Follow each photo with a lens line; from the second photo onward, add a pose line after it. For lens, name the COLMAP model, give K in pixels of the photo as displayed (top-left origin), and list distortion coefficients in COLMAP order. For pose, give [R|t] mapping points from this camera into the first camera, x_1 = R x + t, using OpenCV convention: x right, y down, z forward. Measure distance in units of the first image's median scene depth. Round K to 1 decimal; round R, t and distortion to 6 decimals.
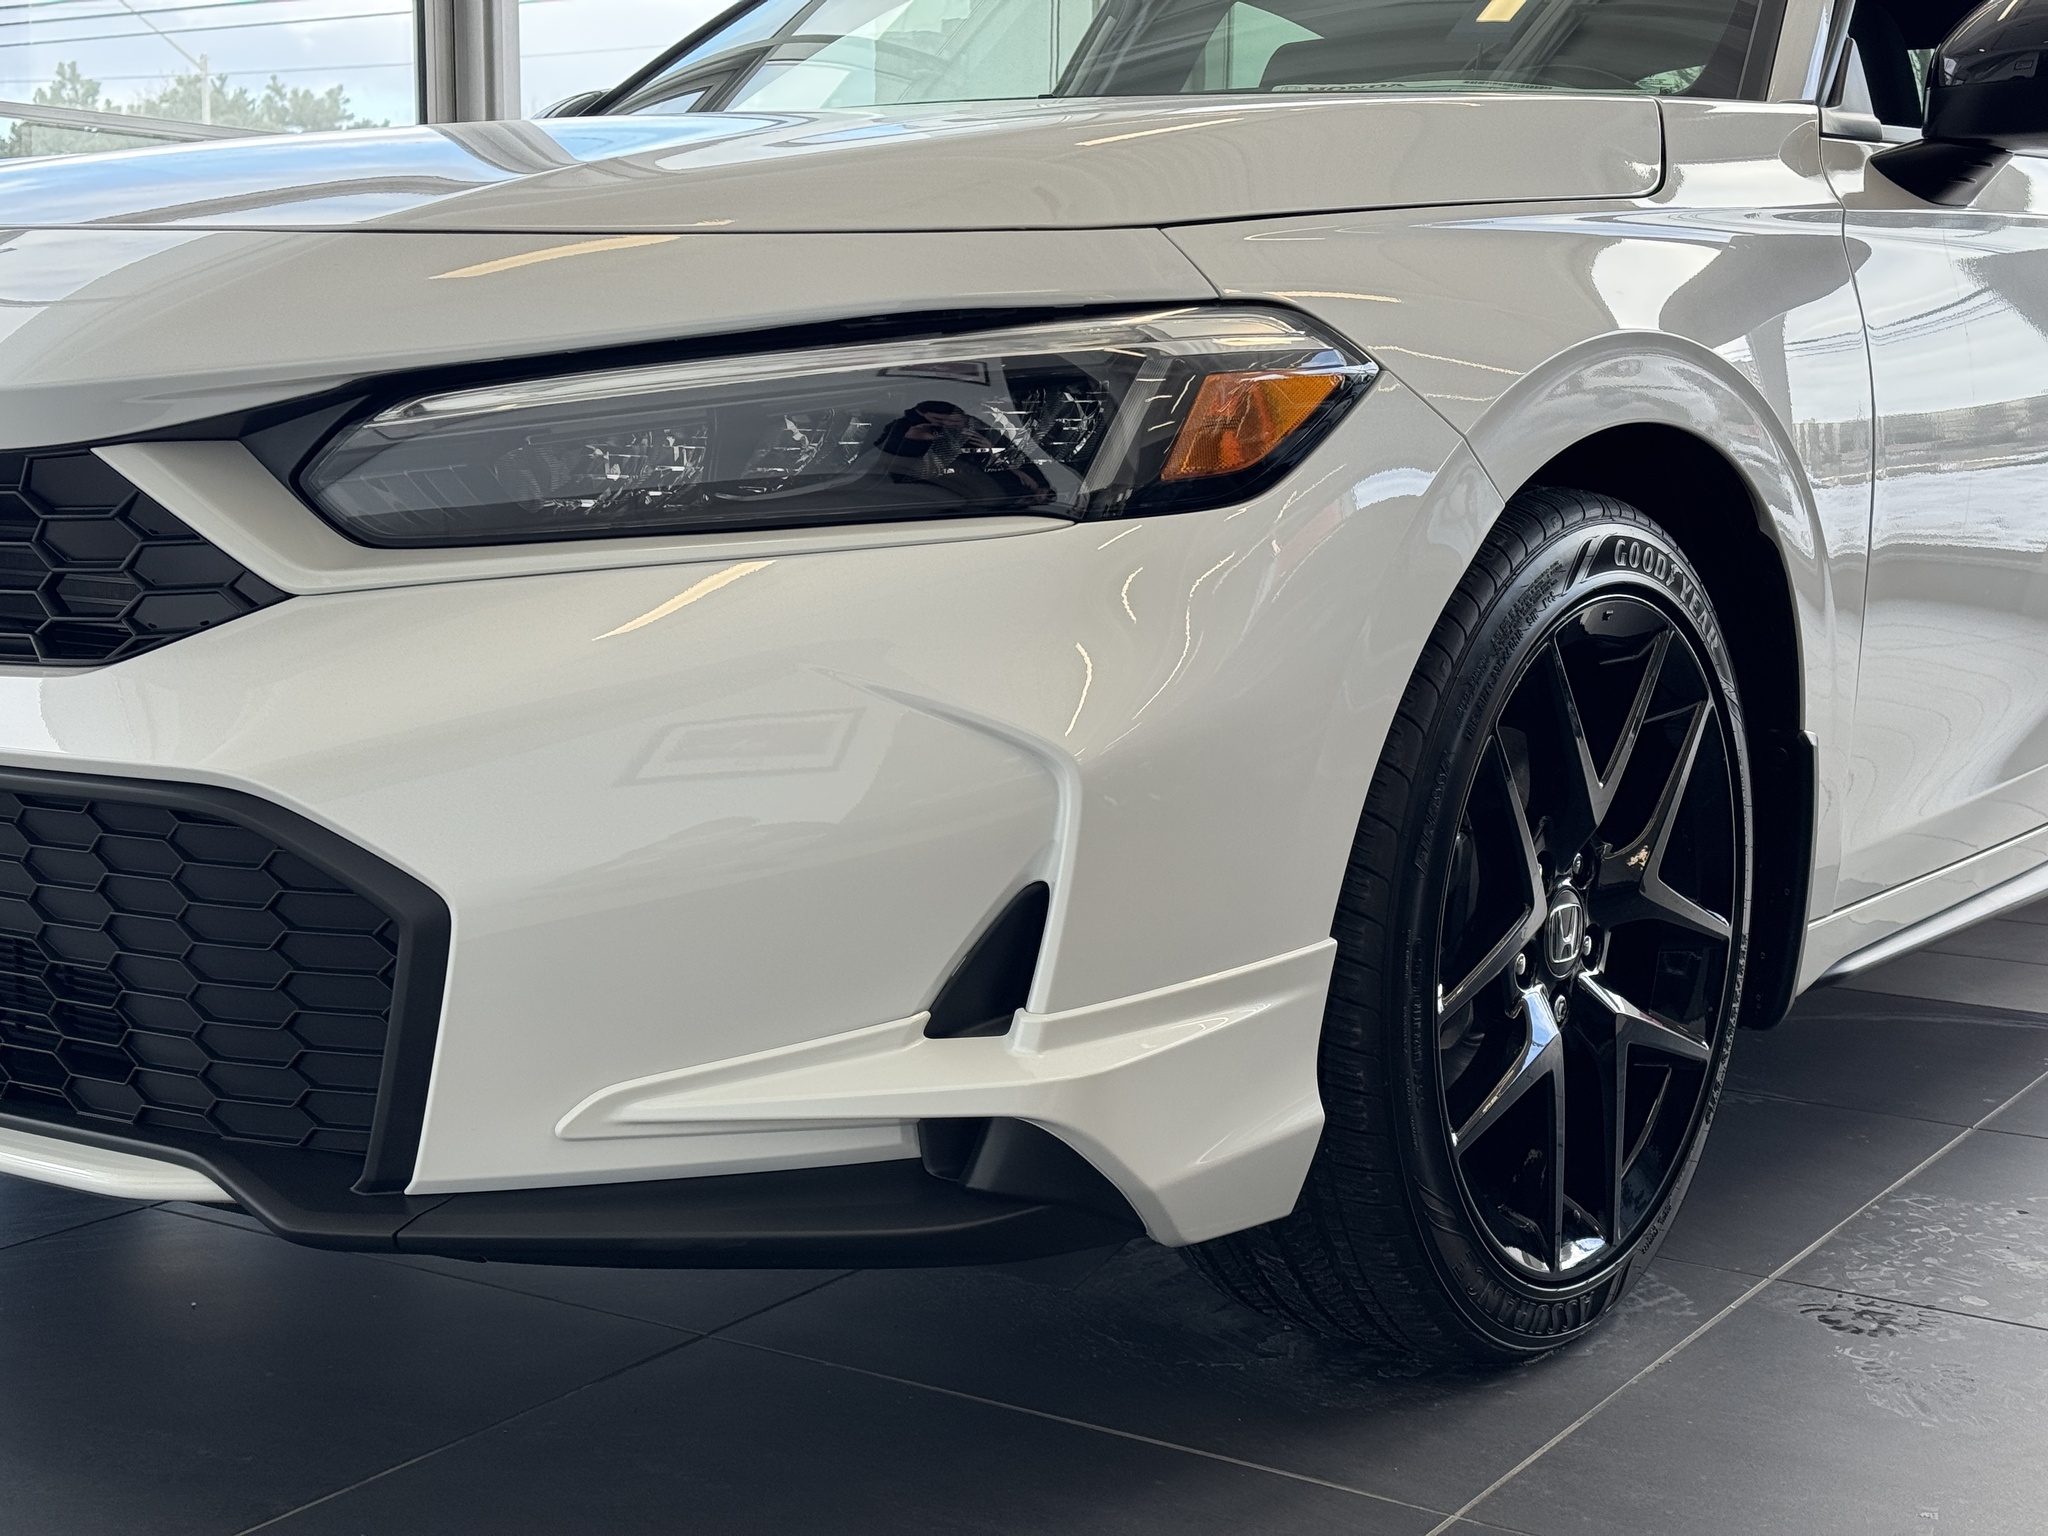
lens RADIAL K [[2916.0, 0, 1024.0], [0, 2916.0, 768.0], [0, 0, 1]] dist [0.140575, -0.091605]
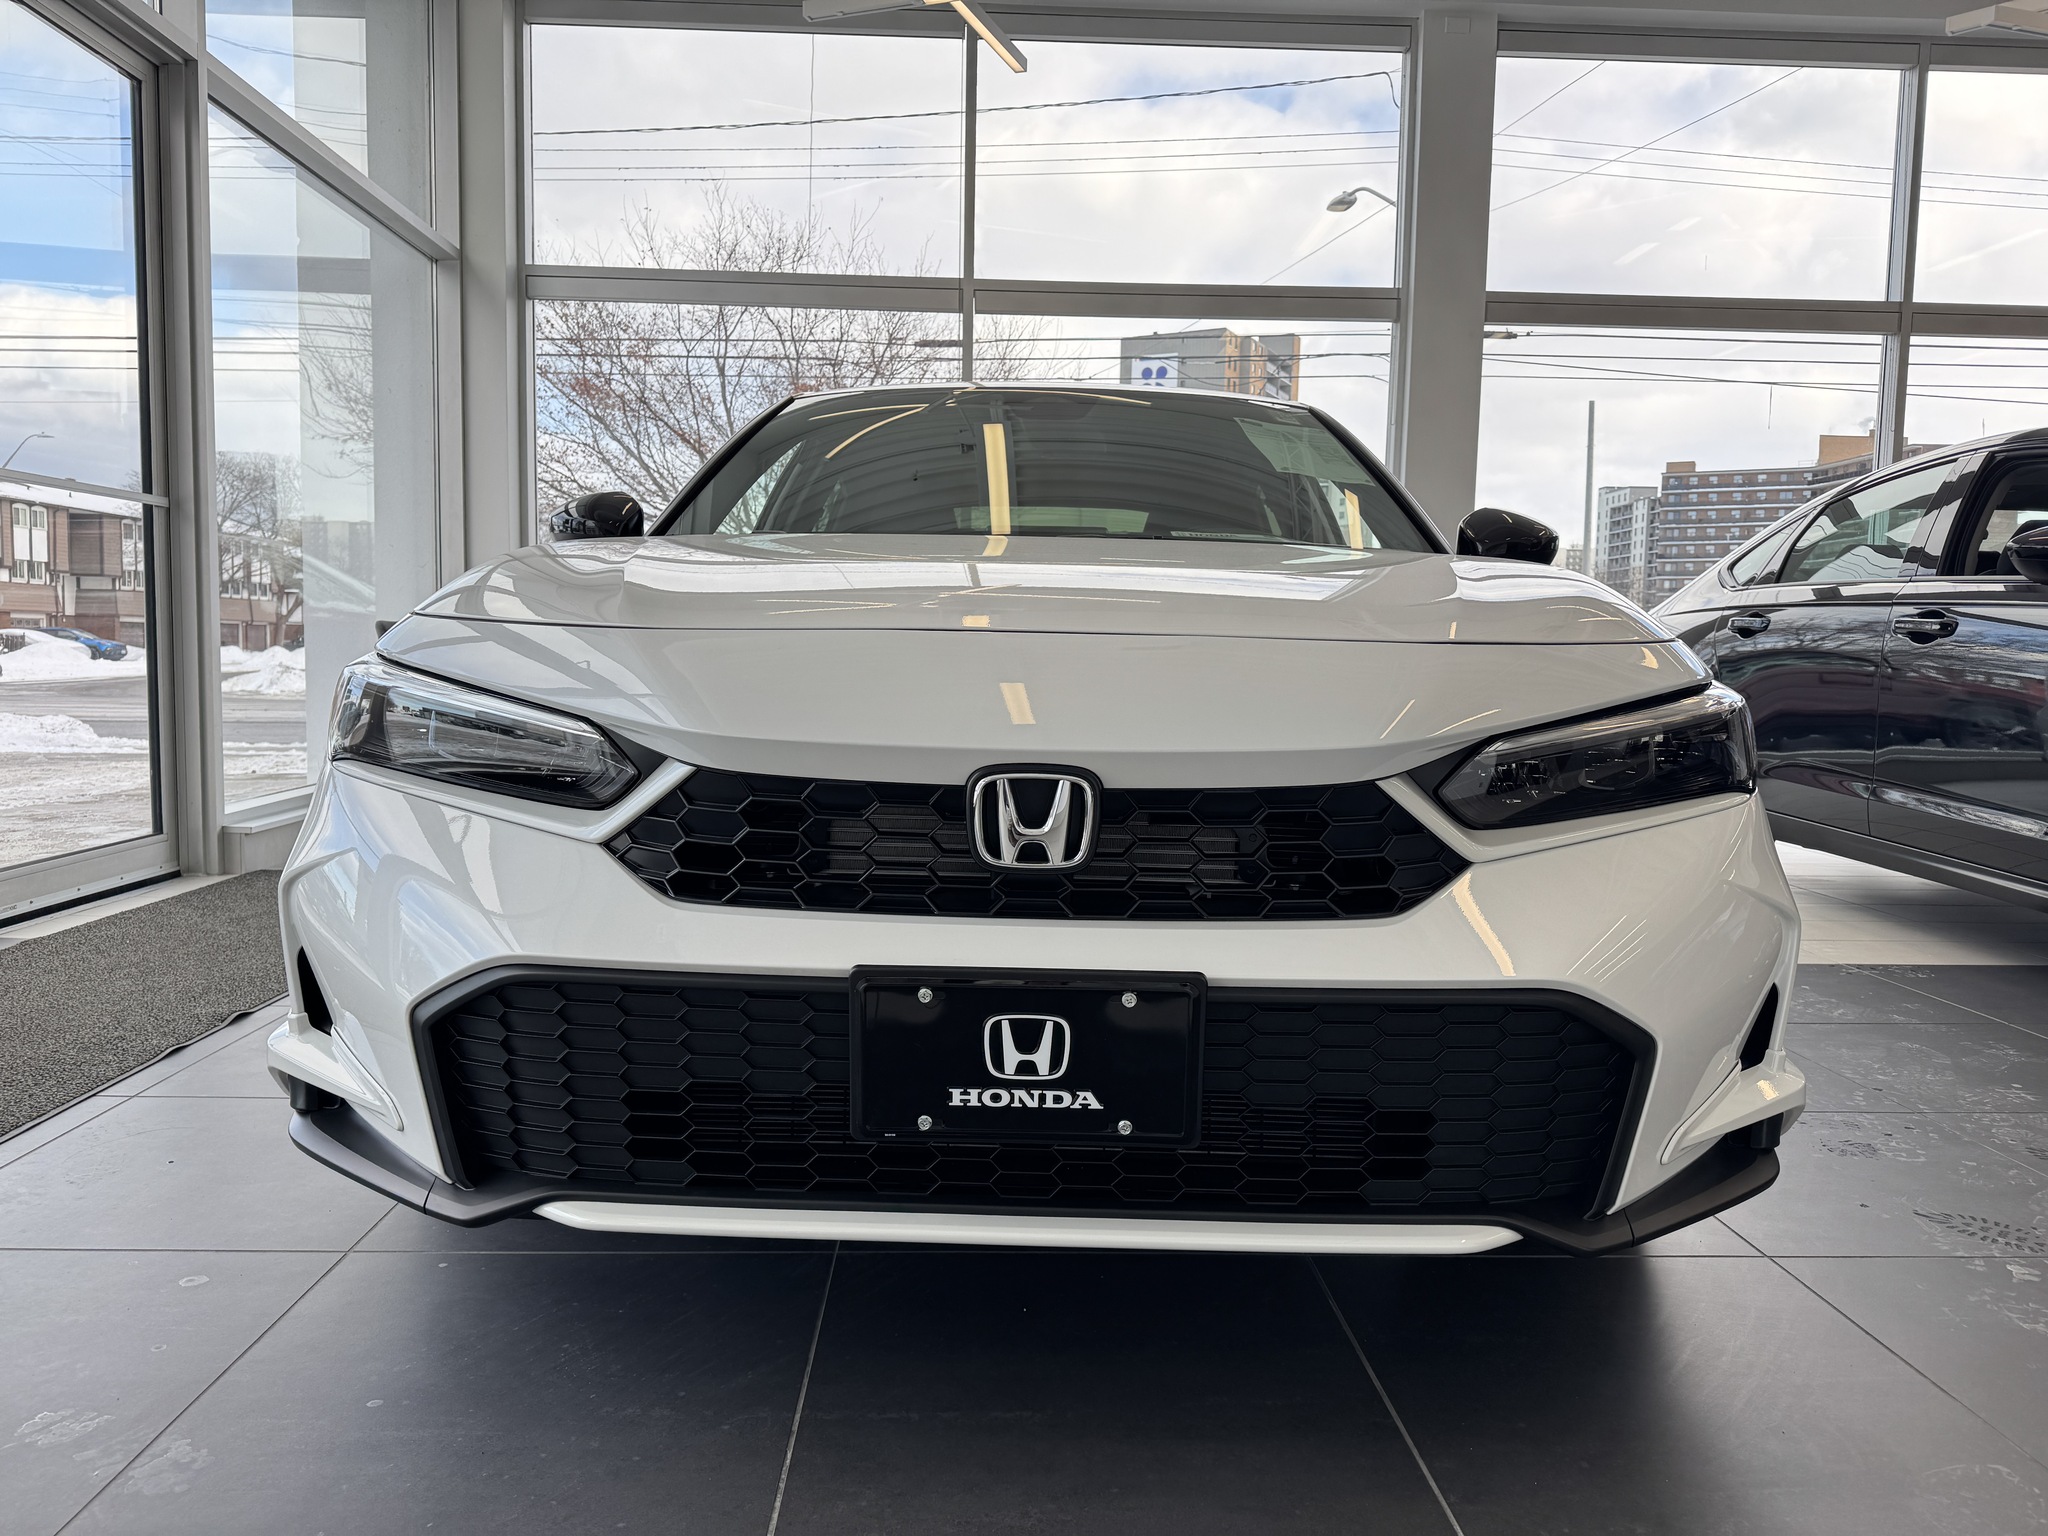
lens RADIAL K [[1458.8, 0, 1024.0], [0, 1458.8, 768.0], [0, 0, 1]] dist [0.001419, -0.005213]
pose [[0.815904, -0.038693, 0.576891, -0.838941], [0.059341, 0.998093, -0.016983, -0.103402], [-0.575134, 0.048089, 0.816644, 0.423322]]
